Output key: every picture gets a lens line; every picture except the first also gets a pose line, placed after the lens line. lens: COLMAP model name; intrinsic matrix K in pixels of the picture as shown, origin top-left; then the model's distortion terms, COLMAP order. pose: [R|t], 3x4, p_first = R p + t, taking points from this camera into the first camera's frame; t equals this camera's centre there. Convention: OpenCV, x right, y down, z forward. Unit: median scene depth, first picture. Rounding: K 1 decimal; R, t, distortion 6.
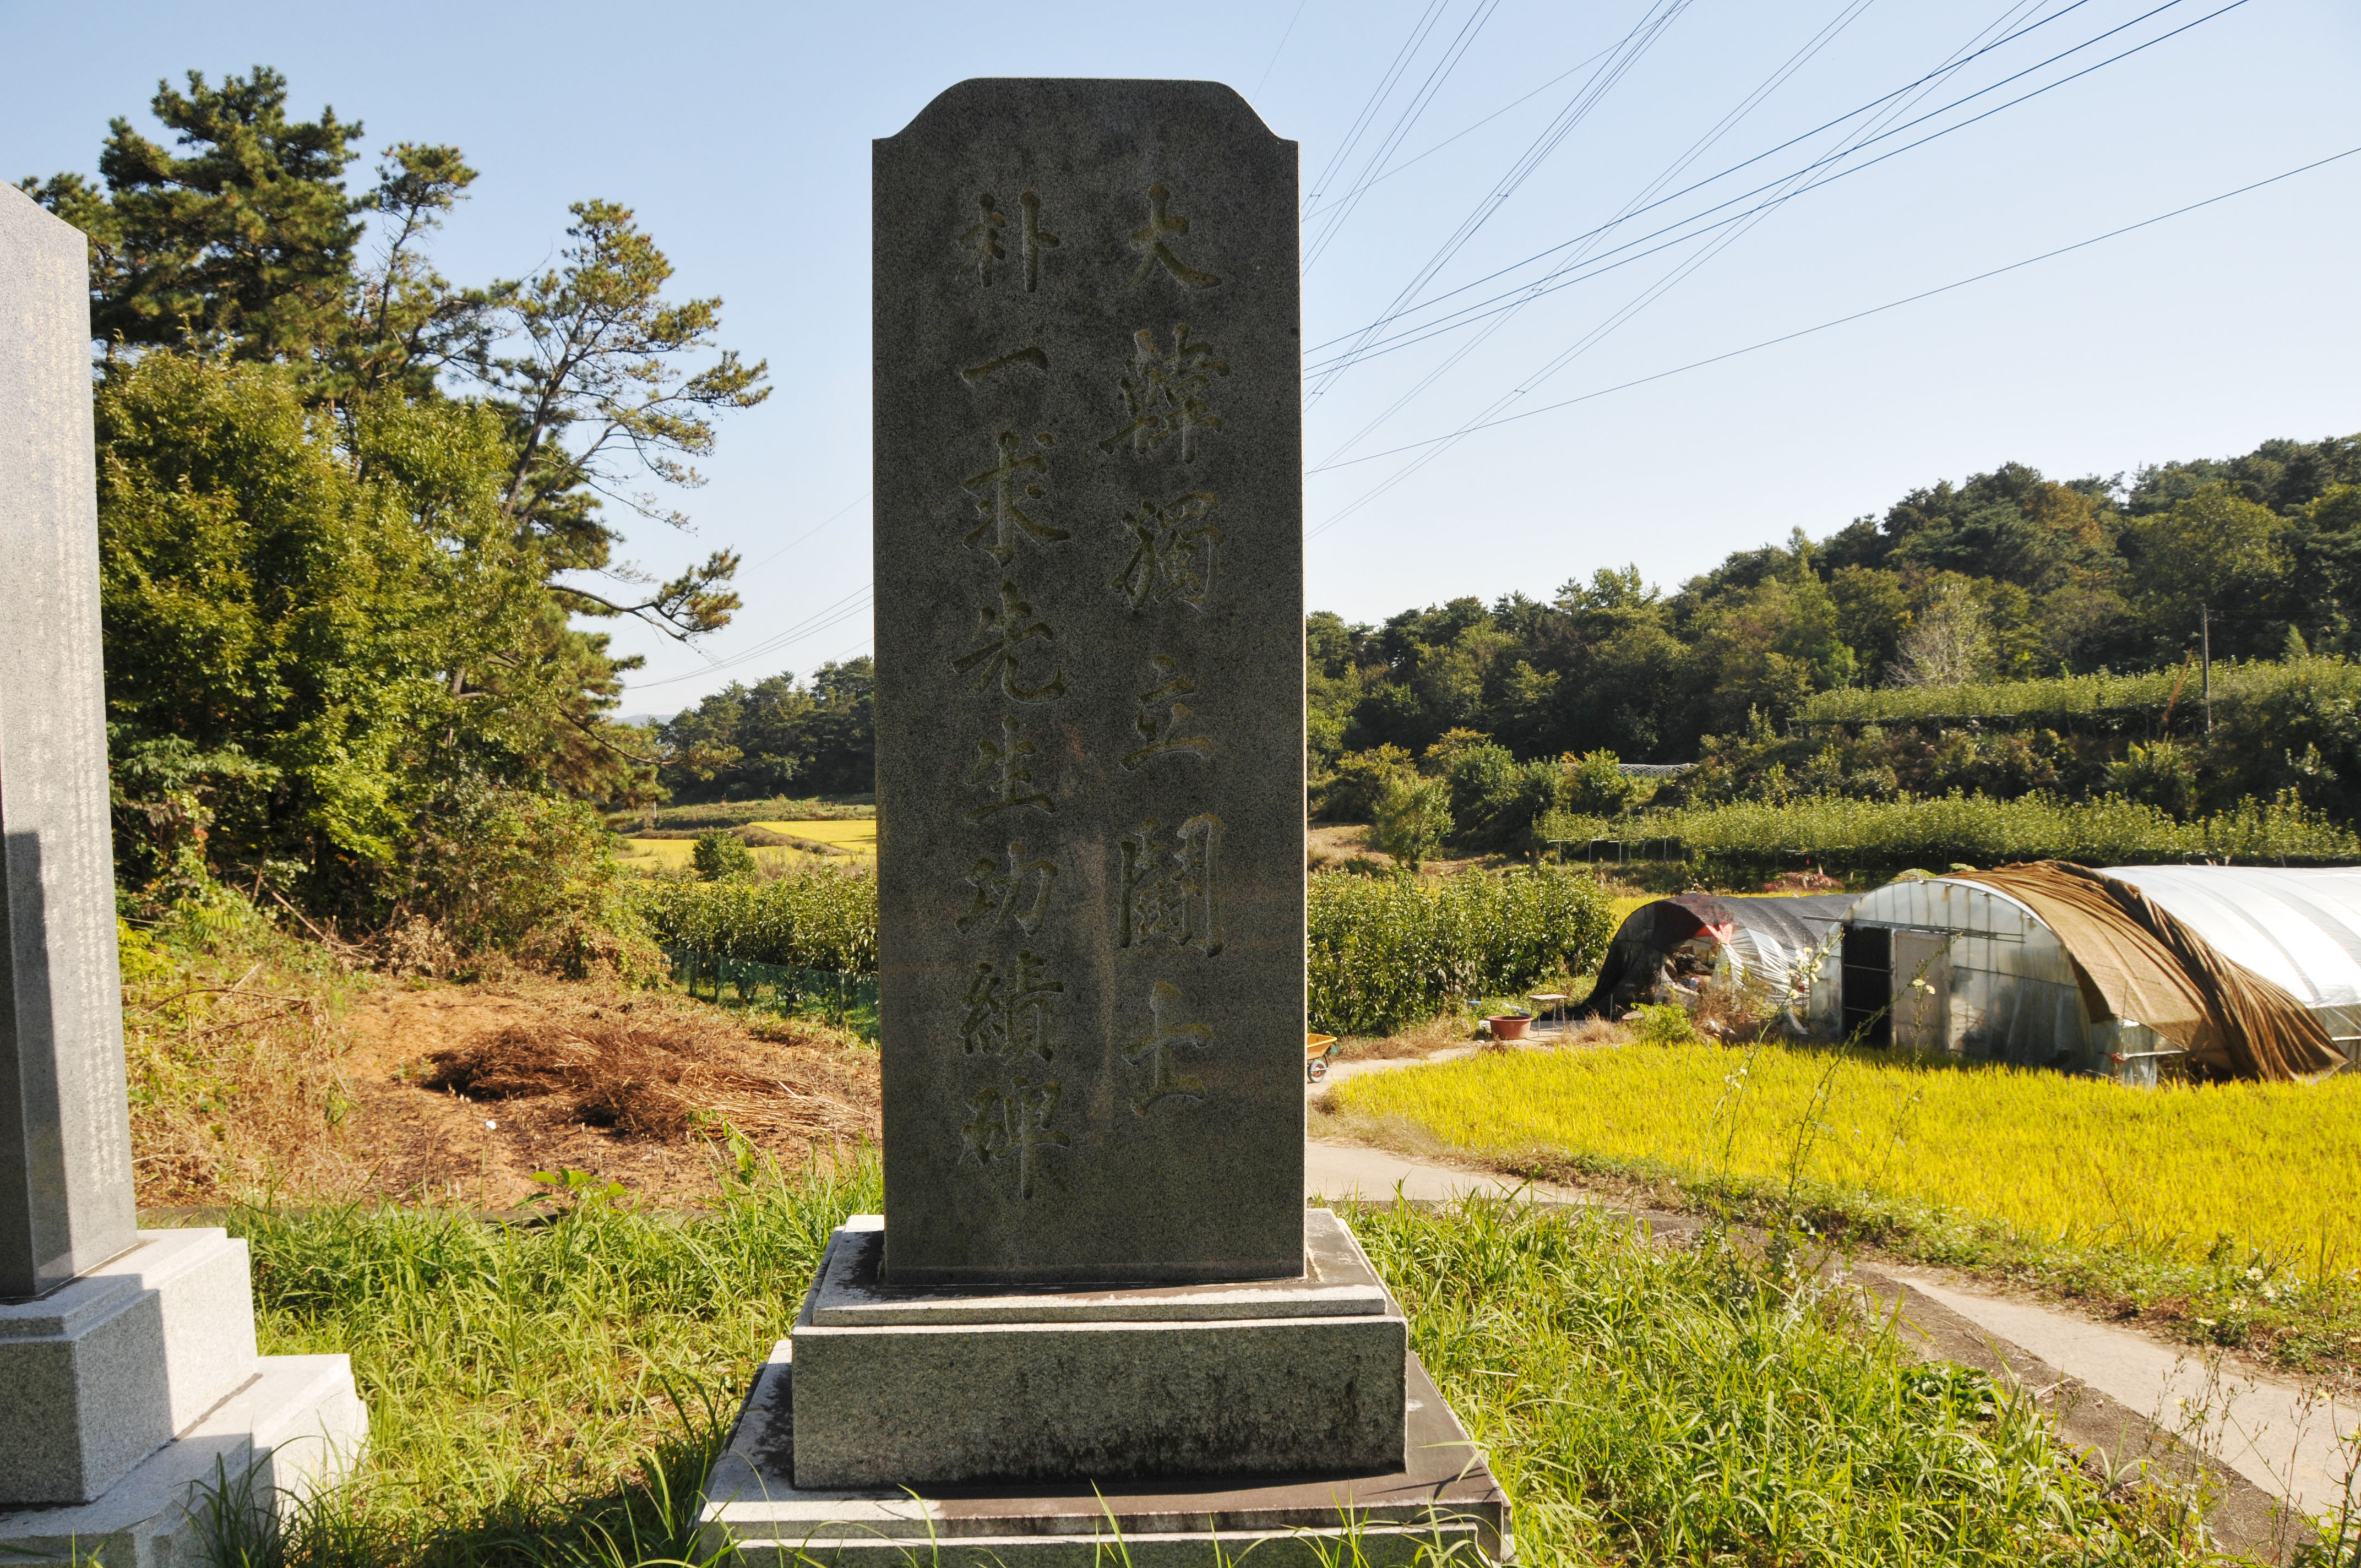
lens RADIAL K [[1862.8, 0, 1146.6], [0, 1862.8, 844.9], [0, 0, 1]] dist [-0.170721, 0.122301]
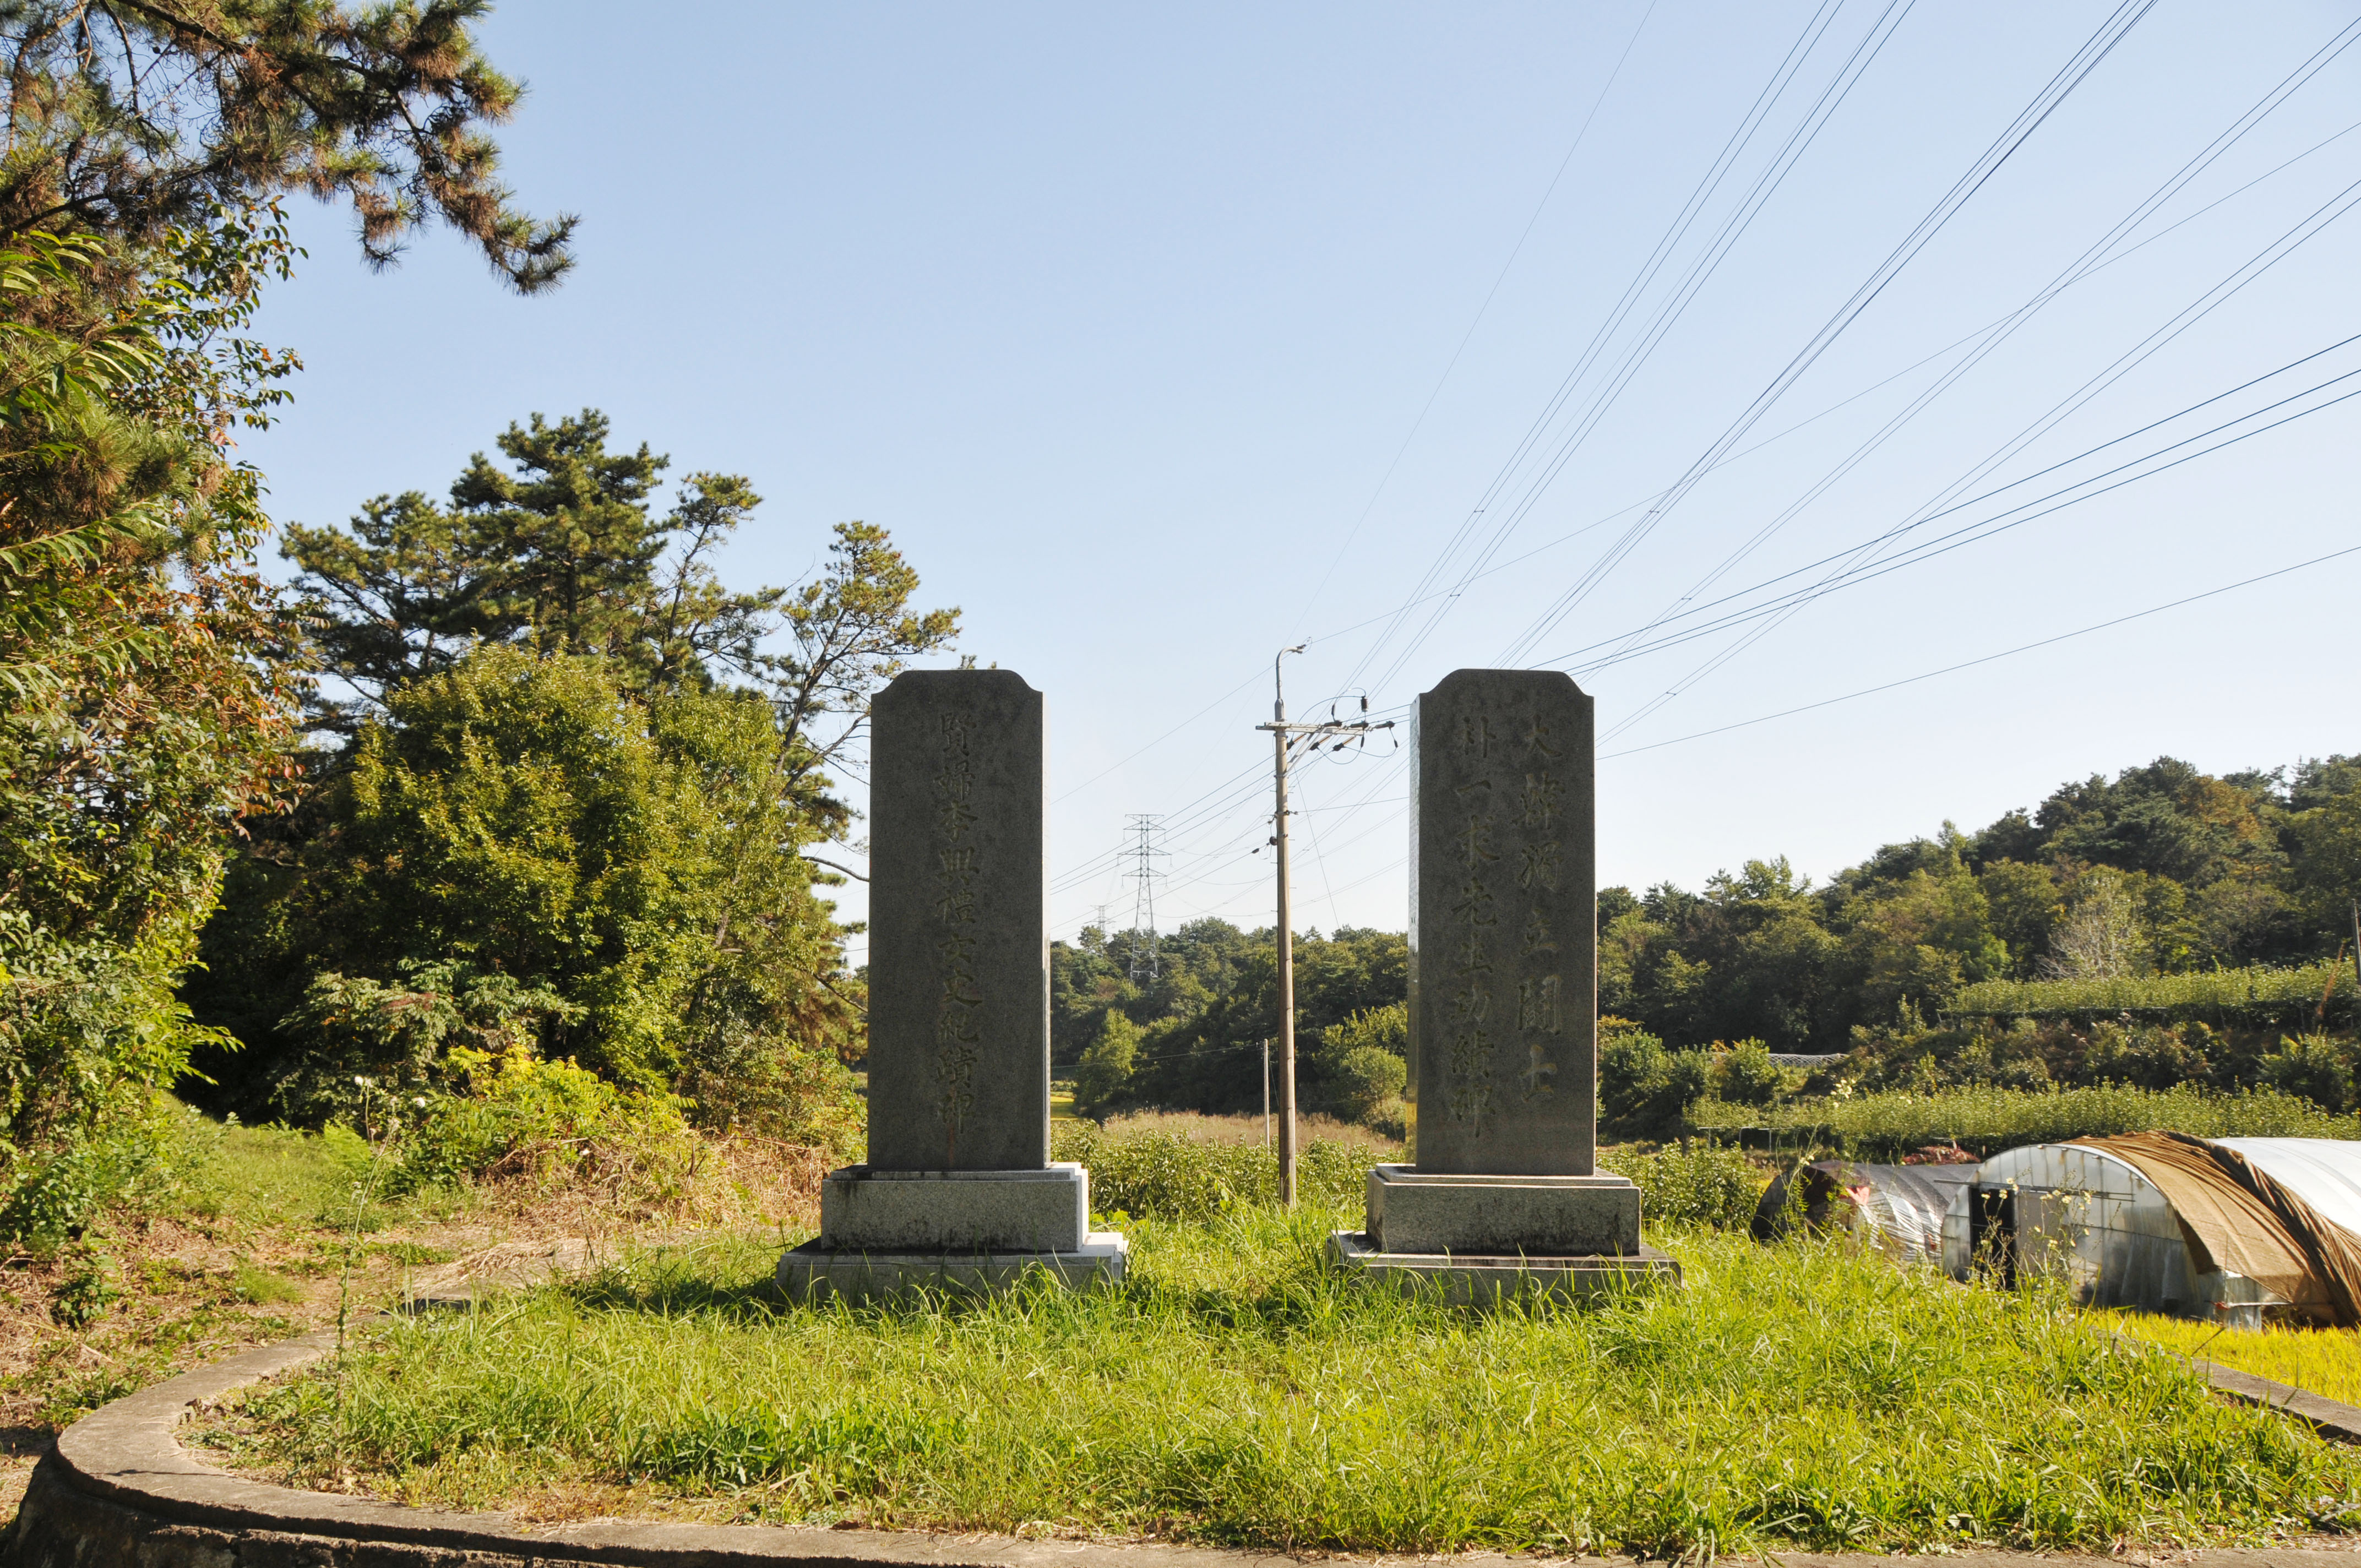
lens RADIAL K [[1862.8, 0, 1146.6], [0, 1862.8, 844.9], [0, 0, 1]] dist [-0.170721, 0.122301]
pose [[0.996628, 0.020370, -0.079486, -0.023902], [-0.032124, 0.988236, -0.149523, 0.014861], [0.075505, 0.151572, 0.985558, -0.109527]]
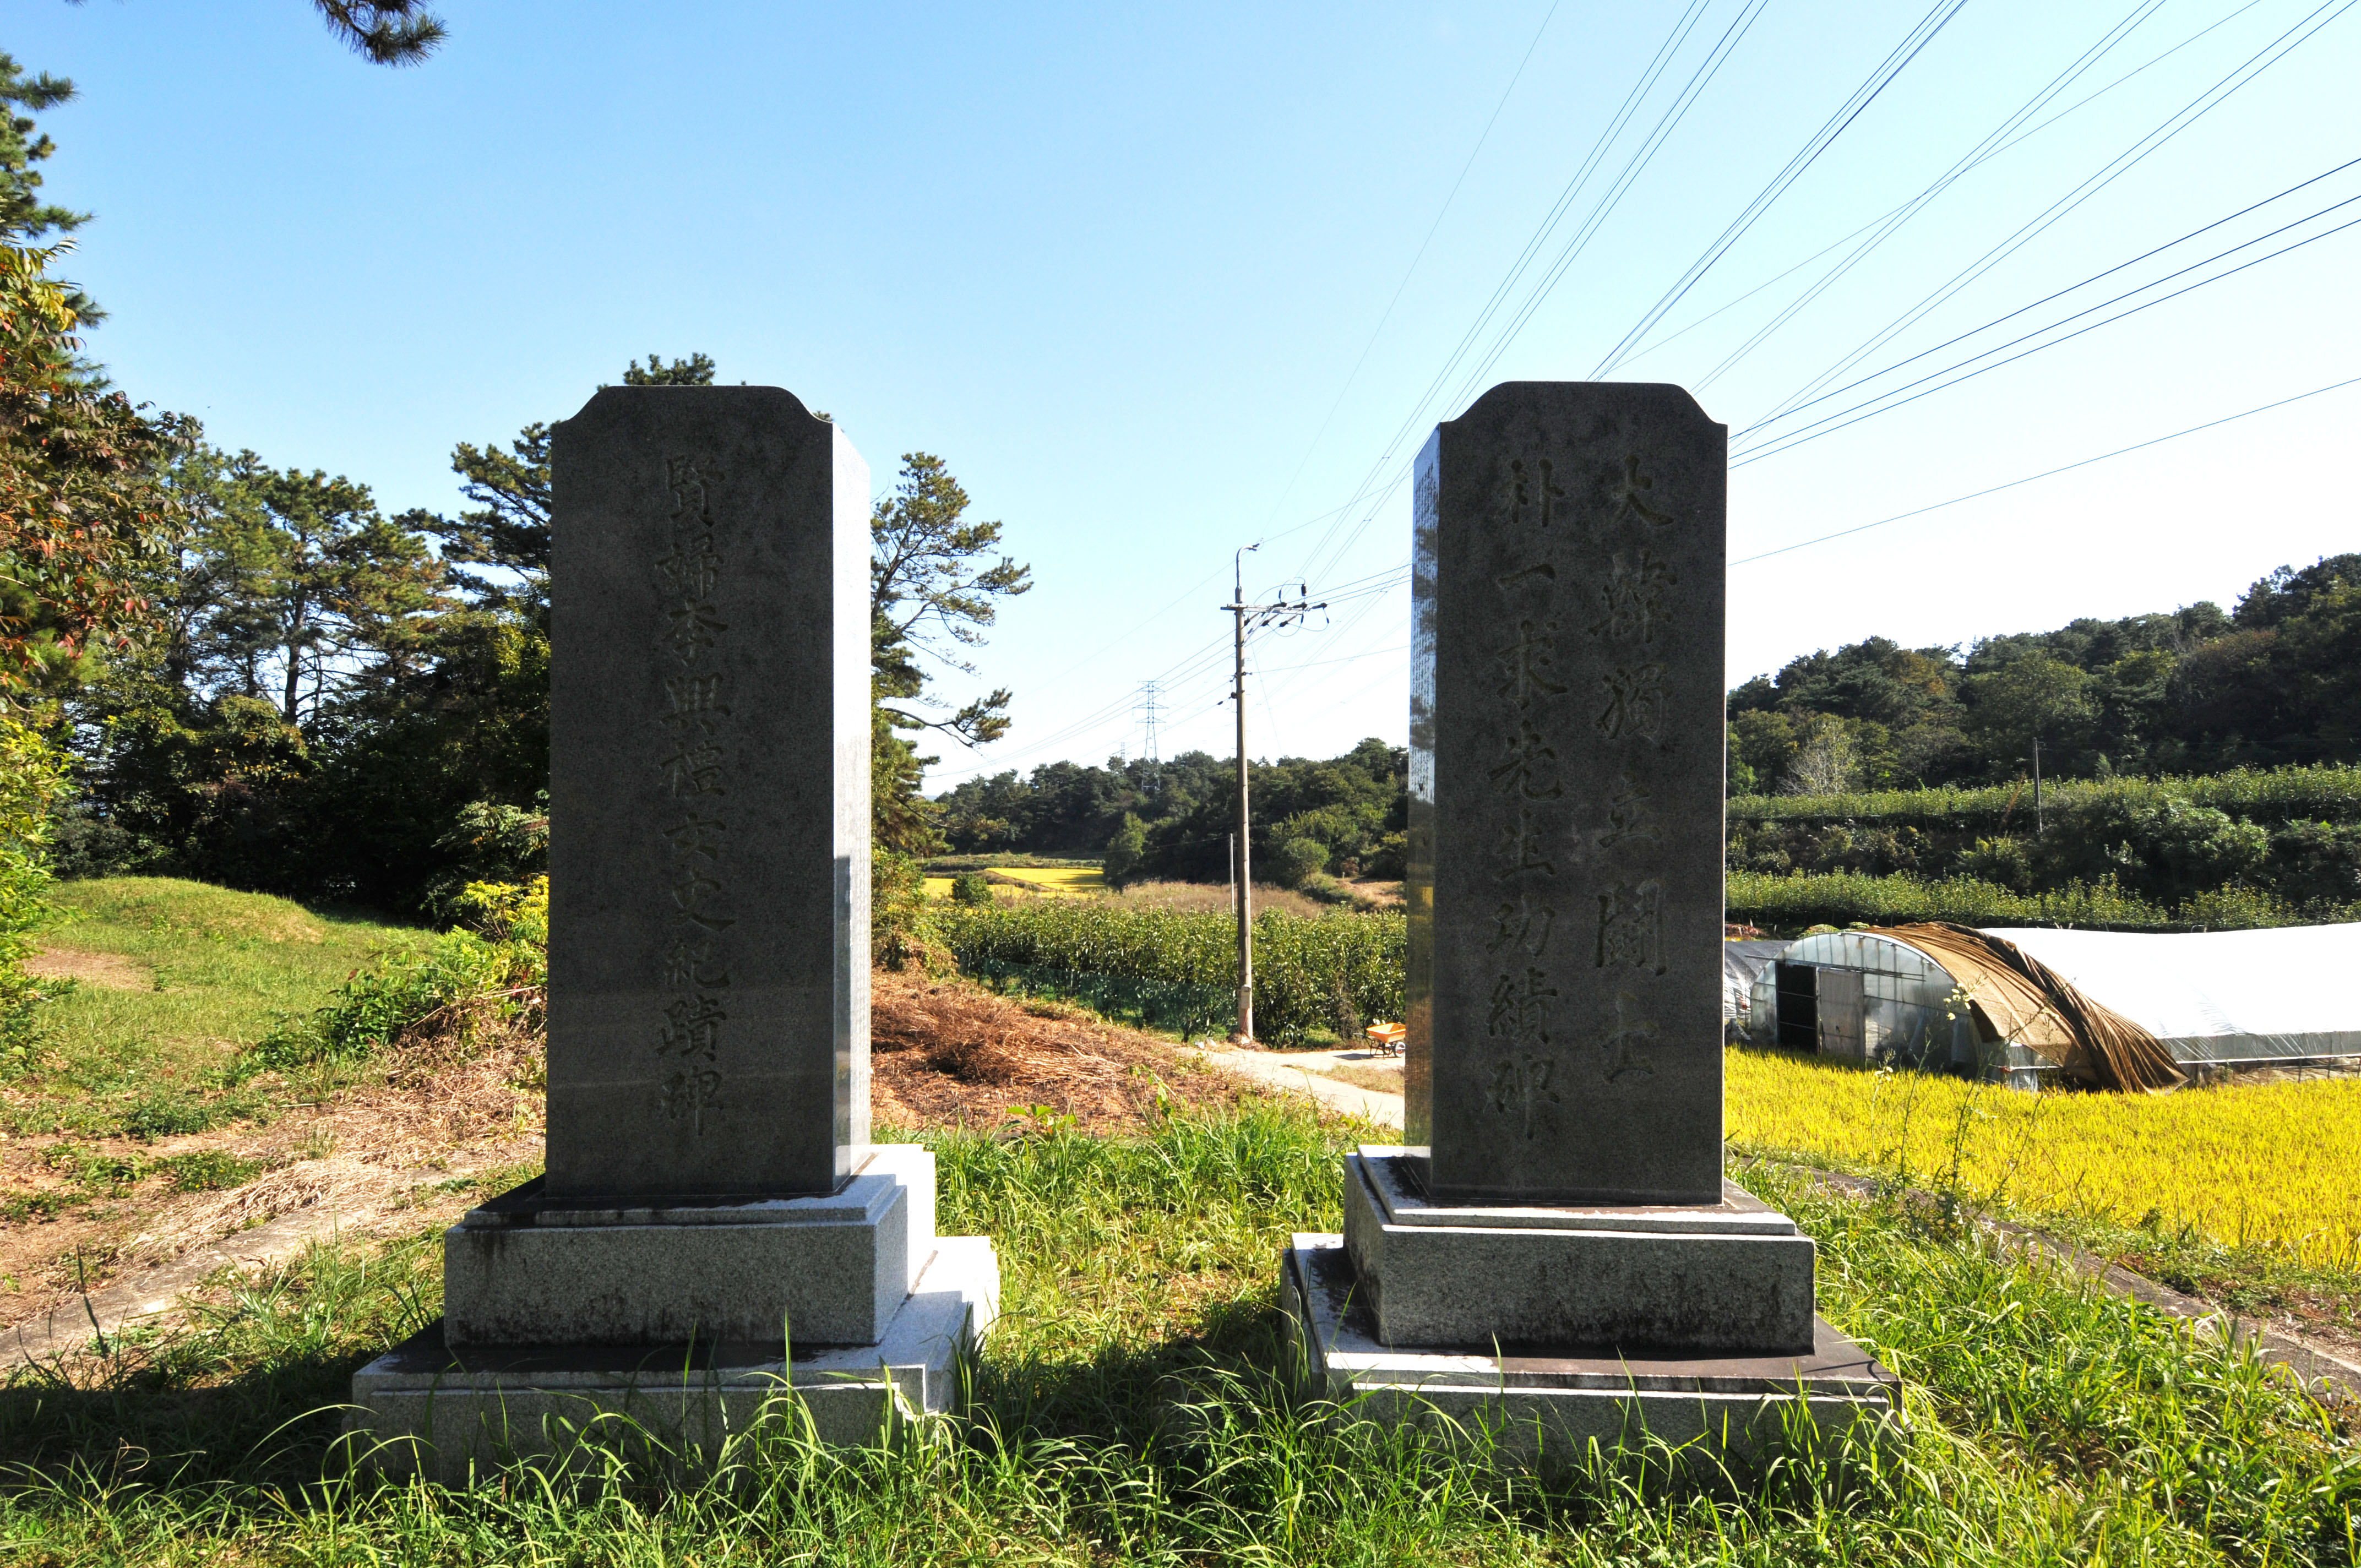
lens RADIAL K [[1237.2, 0, 1173.7], [0, 1237.2, 796.3], [0, 0, 1]] dist [0.052244, -0.056514]
pose [[0.997866, 0.023286, -0.060995, -0.022895], [-0.027797, 0.996857, -0.074184, 0.000221], [0.059076, 0.075721, 0.995377, -0.001111]]
